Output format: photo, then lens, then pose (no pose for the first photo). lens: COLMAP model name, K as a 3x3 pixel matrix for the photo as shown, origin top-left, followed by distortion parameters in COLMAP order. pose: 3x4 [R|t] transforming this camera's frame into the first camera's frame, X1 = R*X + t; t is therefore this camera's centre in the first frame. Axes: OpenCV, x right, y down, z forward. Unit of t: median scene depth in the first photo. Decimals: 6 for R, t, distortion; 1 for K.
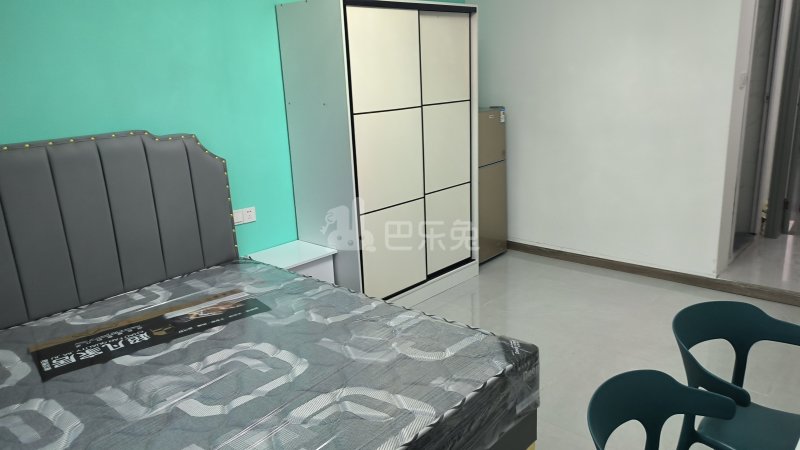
lens RADIAL K [[585.8, 0, 400.1], [0, 585.8, 231.0], [0, 0, 1]] dist [0.010871, -0.003207]
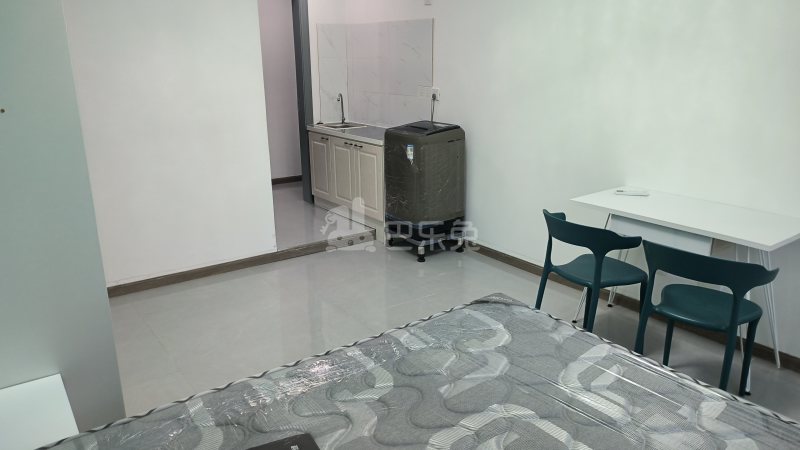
lens RADIAL K [[585.8, 0, 399.7], [0, 585.8, 224.7], [0, 0, 1]] dist [0.010871, -0.003207]
pose [[0.209632, -0.230948, 0.950114, -0.743002], [0.263537, 0.949091, 0.172553, -0.156353], [-0.941596, 0.214217, 0.259823, 0.712926]]
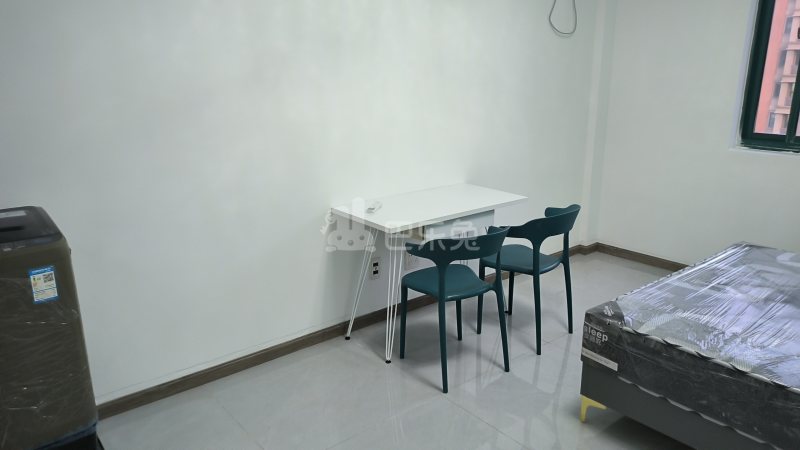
lens RADIAL K [[585.8, 0, 400.3], [0, 585.8, 220.2], [0, 0, 1]] dist [0.010871, -0.003207]
pose [[-0.987042, 0.010358, 0.160130, 0.336289], [0.090577, 0.859698, 0.502708, -0.446885], [-0.132456, 0.510697, -0.849496, 1.583276]]
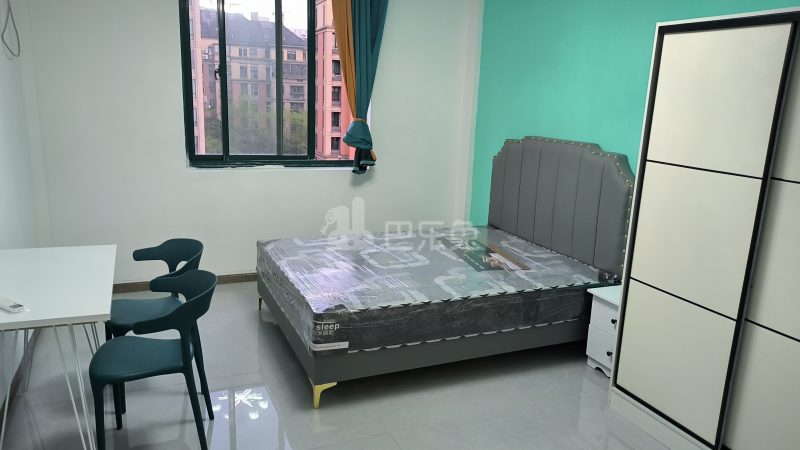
lens RADIAL K [[585.8, 0, 400.7], [0, 585.8, 226.1], [0, 0, 1]] dist [0.010871, -0.003207]
pose [[-0.407435, 0.225298, -0.885007, 1.057702], [-0.267771, 0.897025, 0.351633, -0.399865], [0.873096, 0.380246, -0.305151, 1.238087]]
